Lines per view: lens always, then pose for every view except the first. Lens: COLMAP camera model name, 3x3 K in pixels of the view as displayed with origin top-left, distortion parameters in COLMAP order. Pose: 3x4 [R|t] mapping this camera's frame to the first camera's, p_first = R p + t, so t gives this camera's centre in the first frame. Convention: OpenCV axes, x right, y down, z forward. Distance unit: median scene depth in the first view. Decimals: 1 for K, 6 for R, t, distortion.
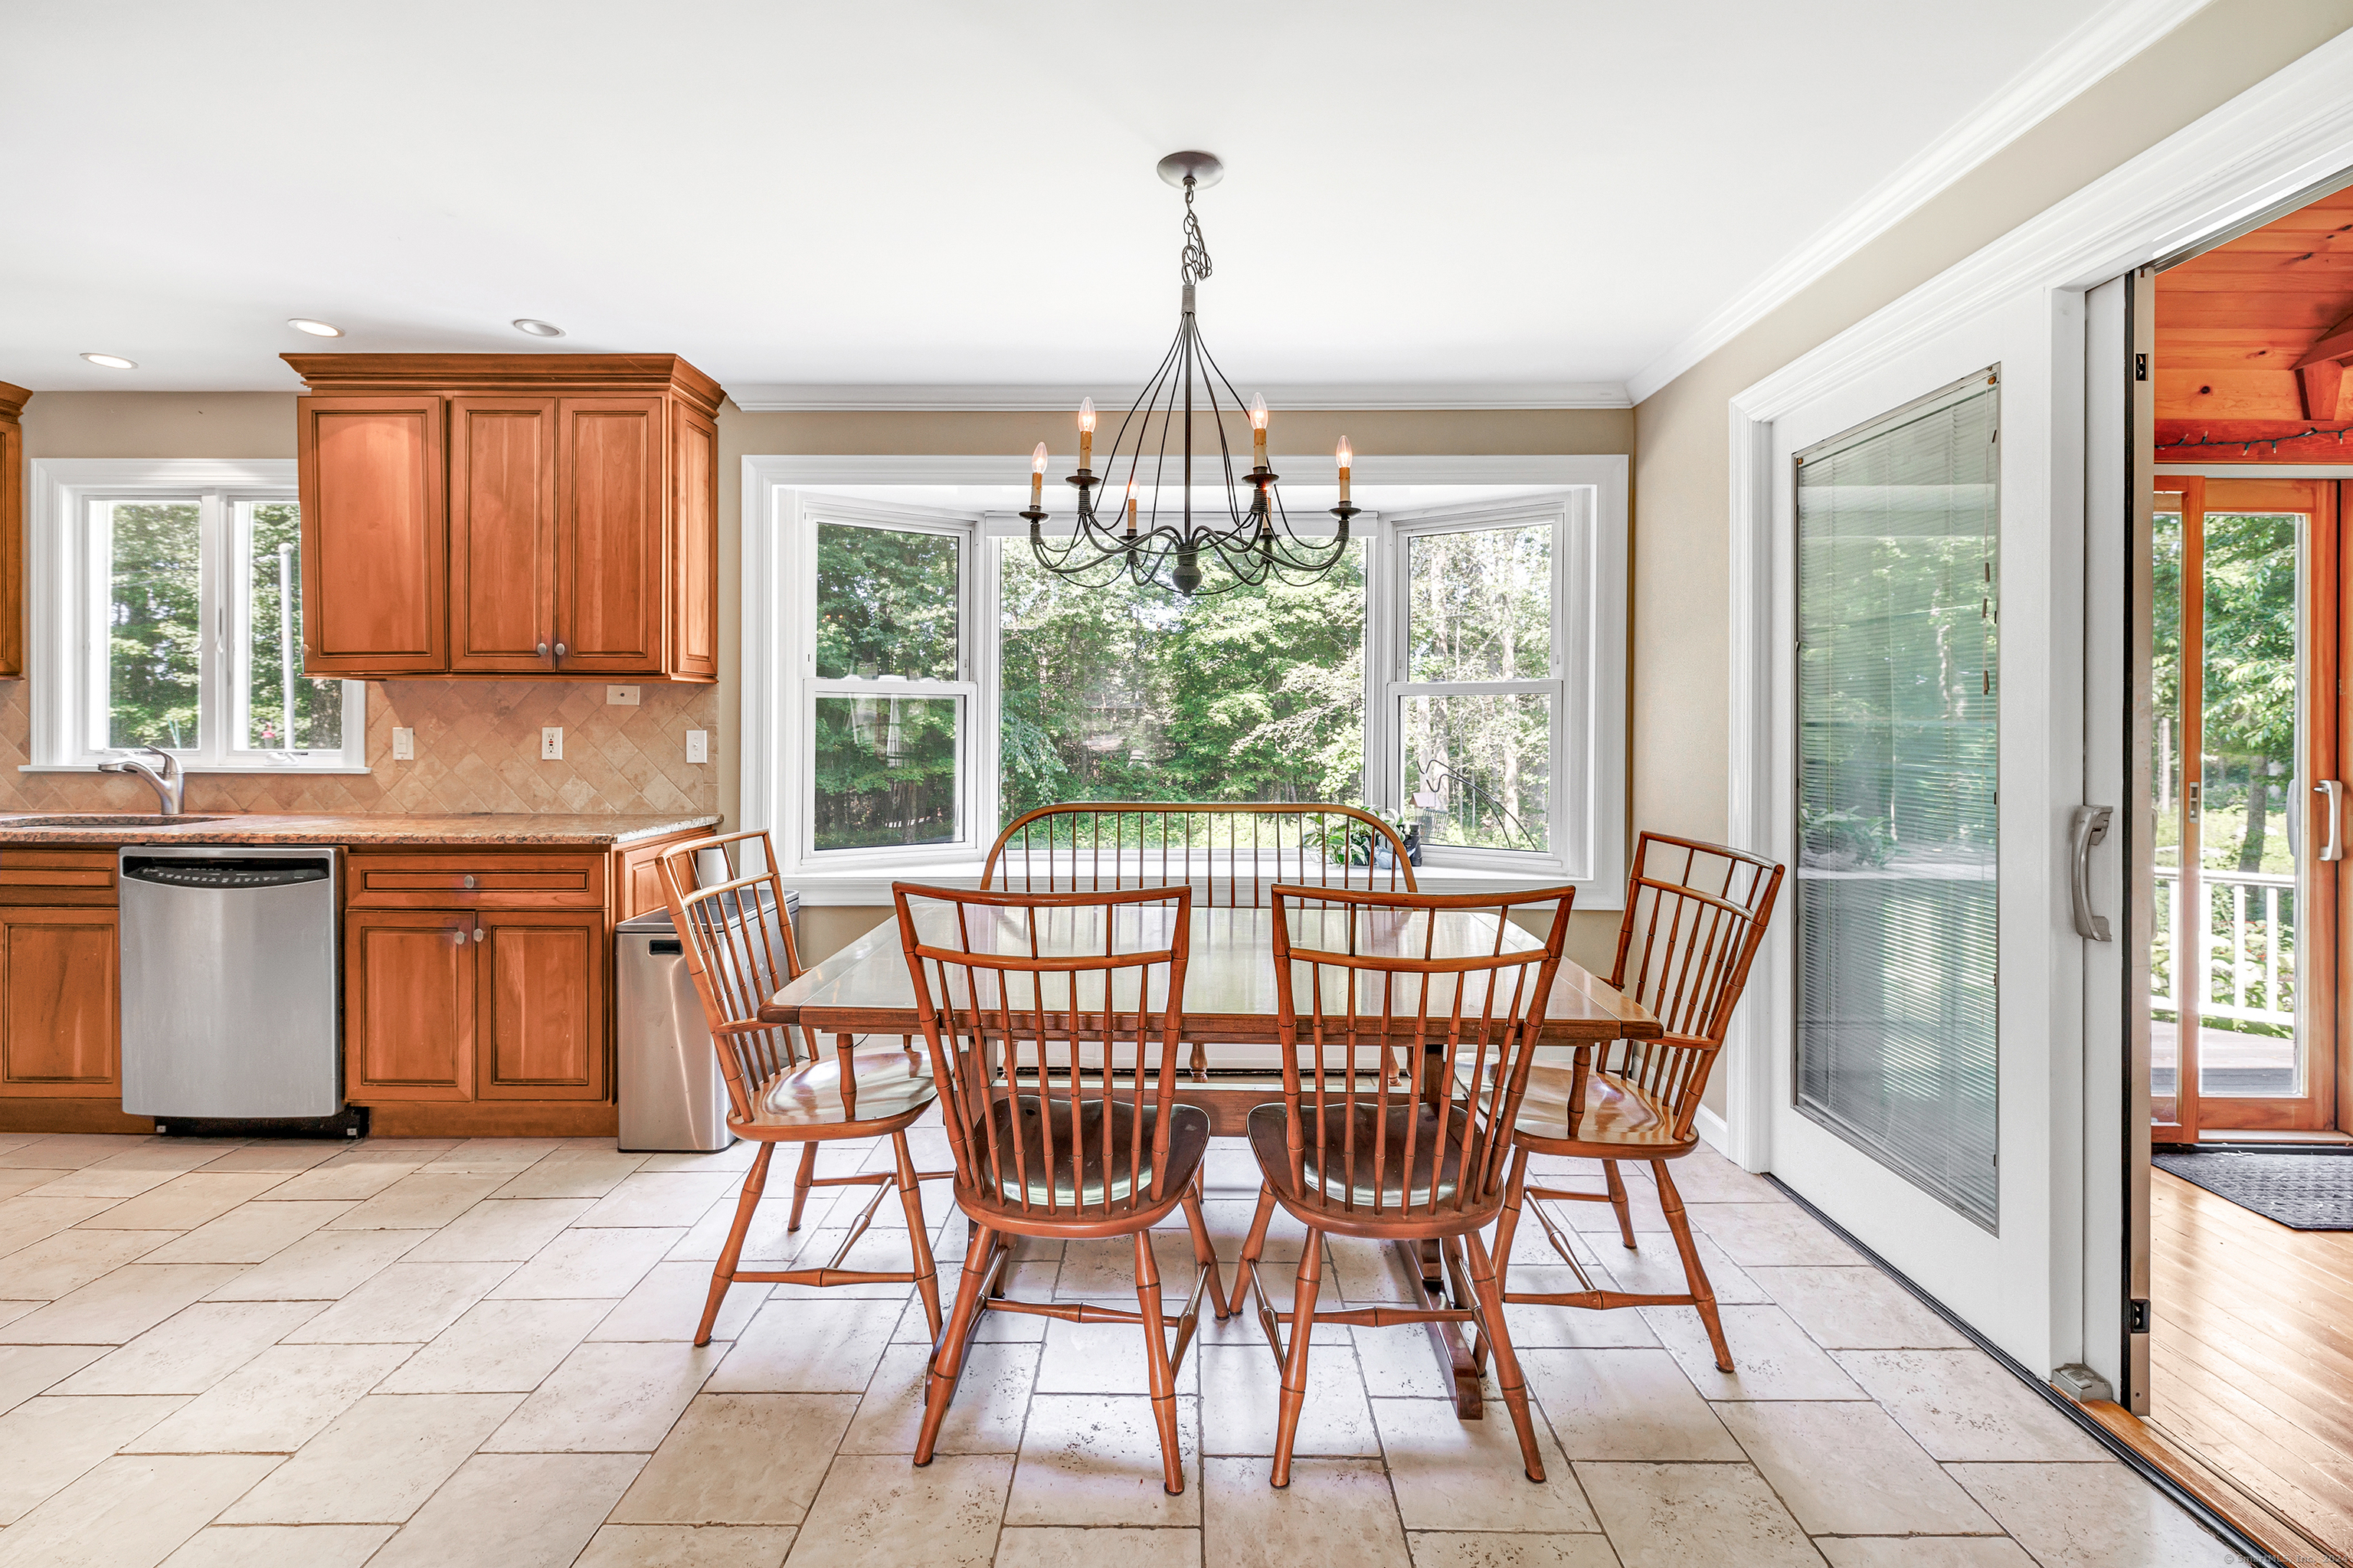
lens RADIAL K [[1026.2, 0, 1182.4], [0, 1026.2, 734.6], [0, 0, 1]] dist [0.000372, 0.001511]
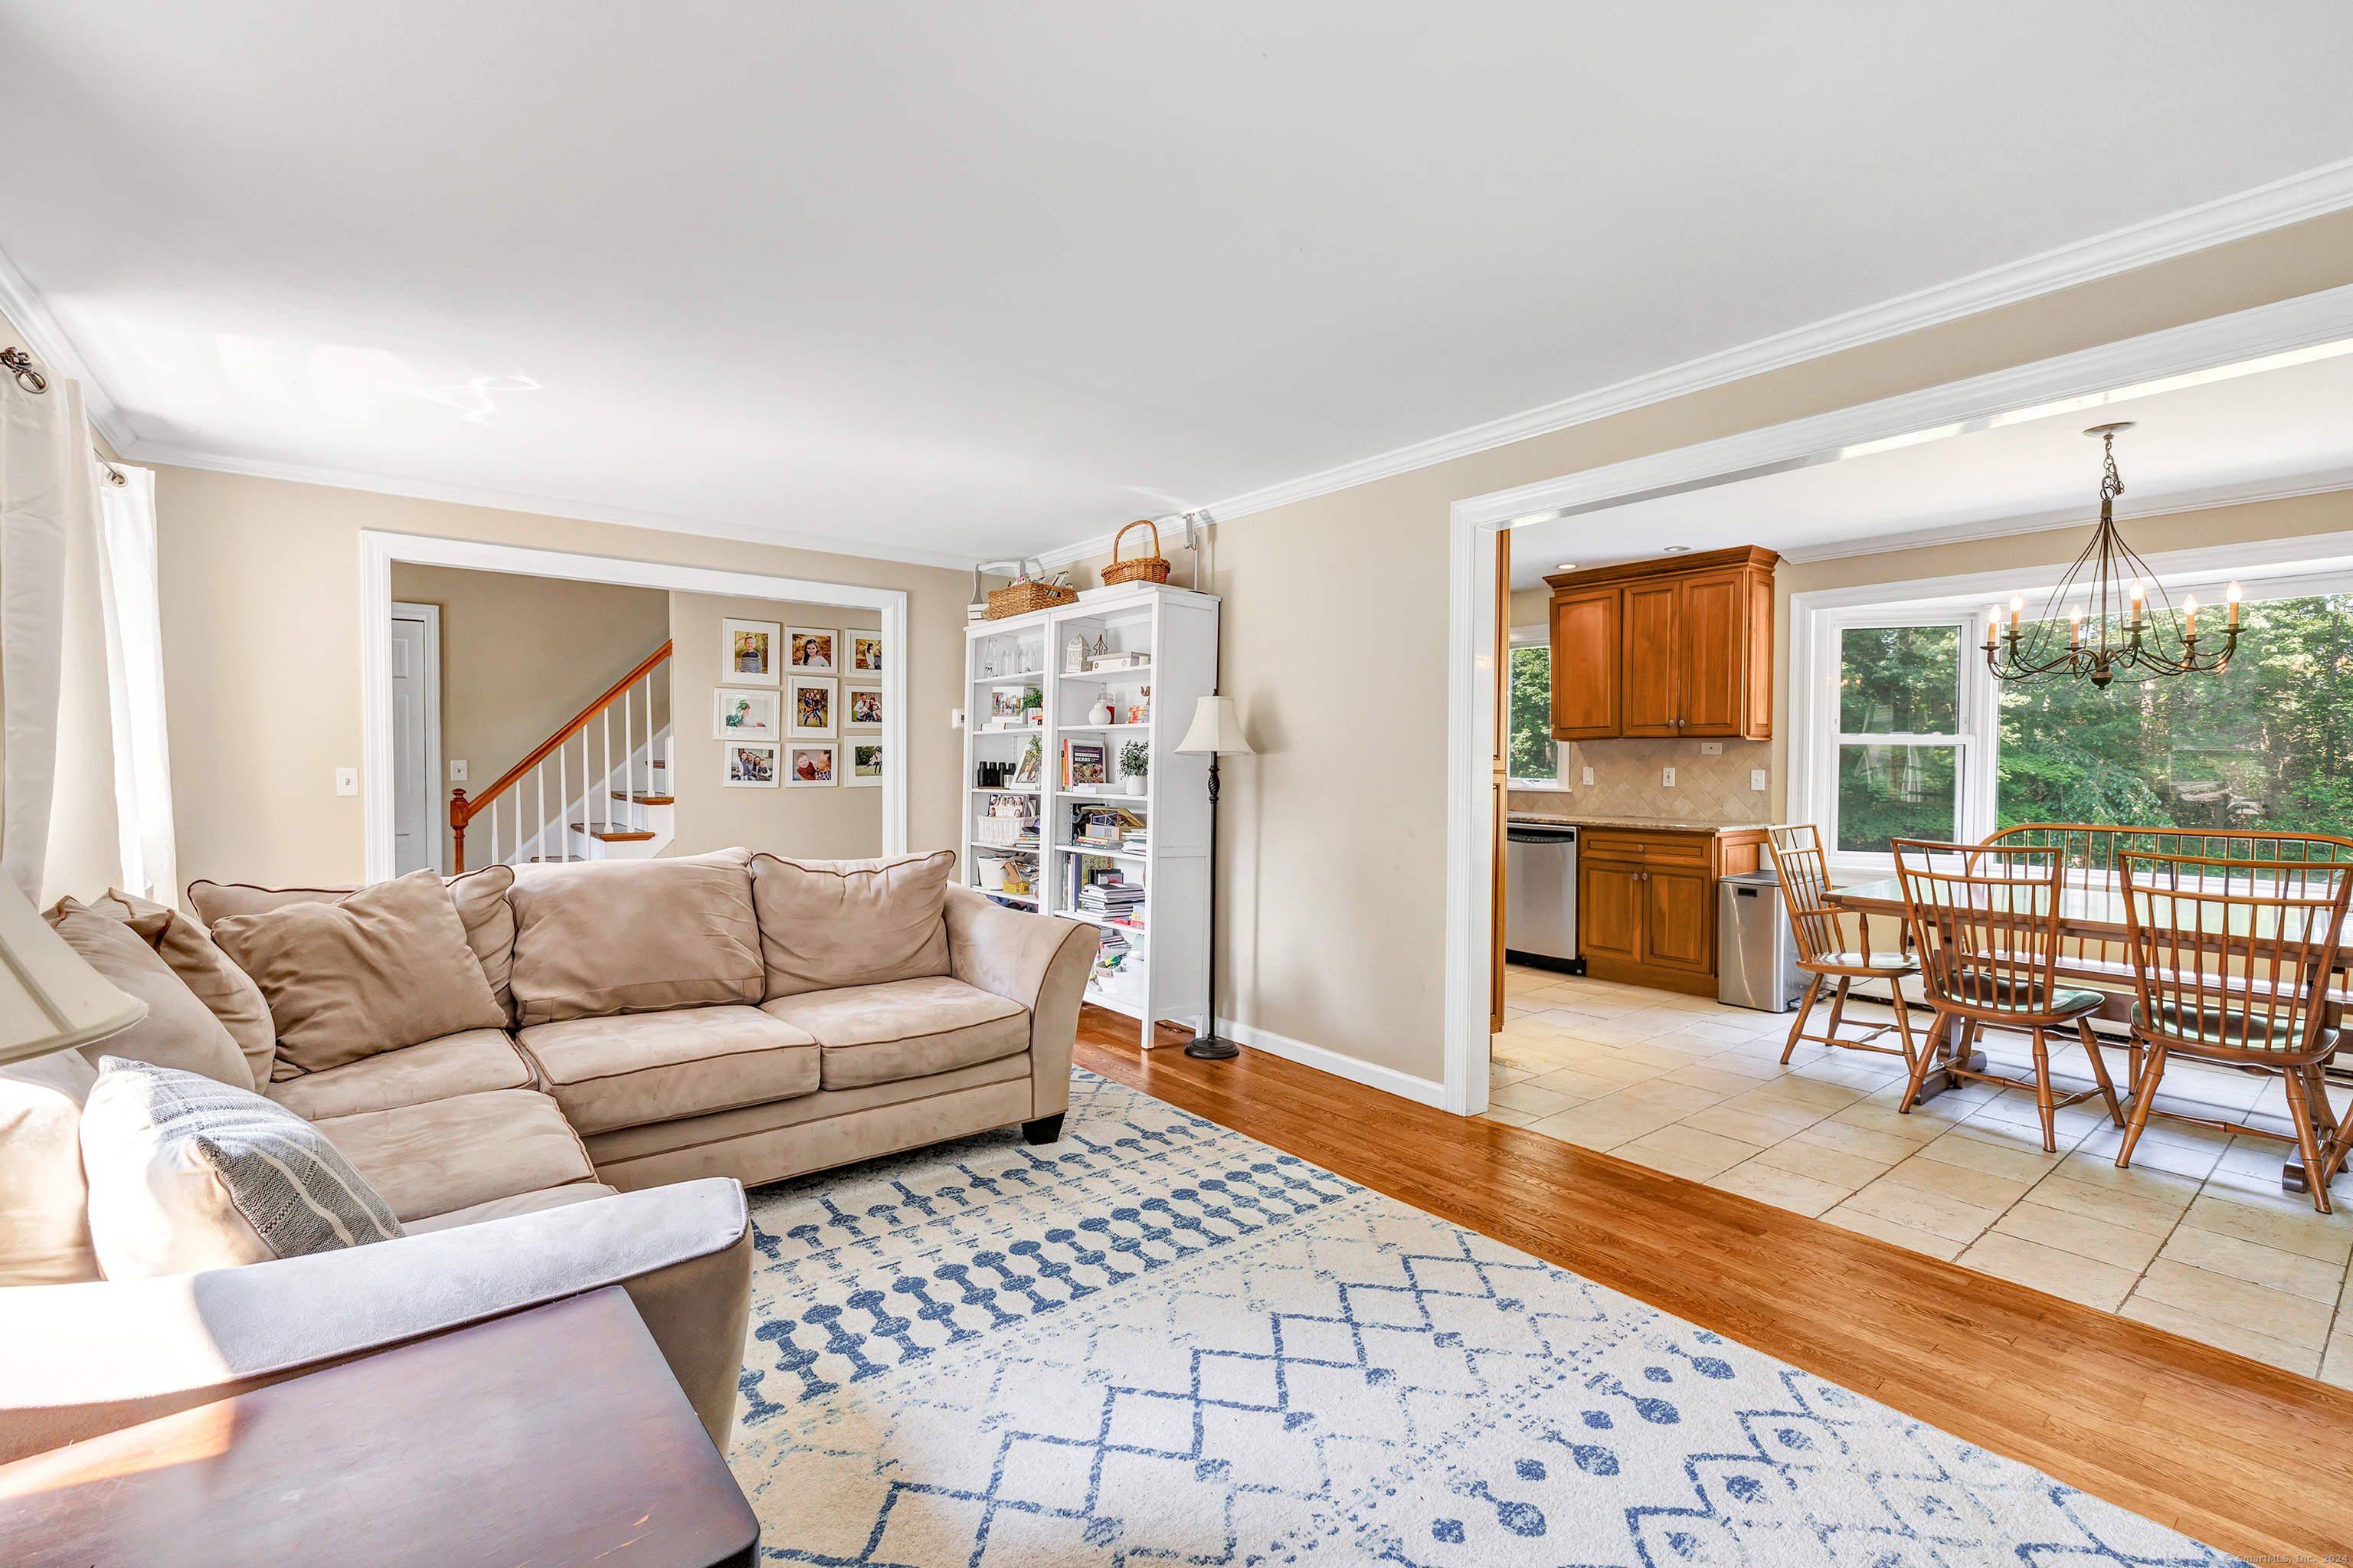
lens RADIAL K [[1026.2, 0, 1205.4], [0, 1026.2, 775.4], [0, 0, 1]] dist [0.000372, 0.001511]
pose [[0.636792, 0.010860, -0.770959, 0.234874], [-0.010995, 0.999927, 0.005004, 0.006765], [0.770957, 0.005290, 0.636865, -0.755450]]
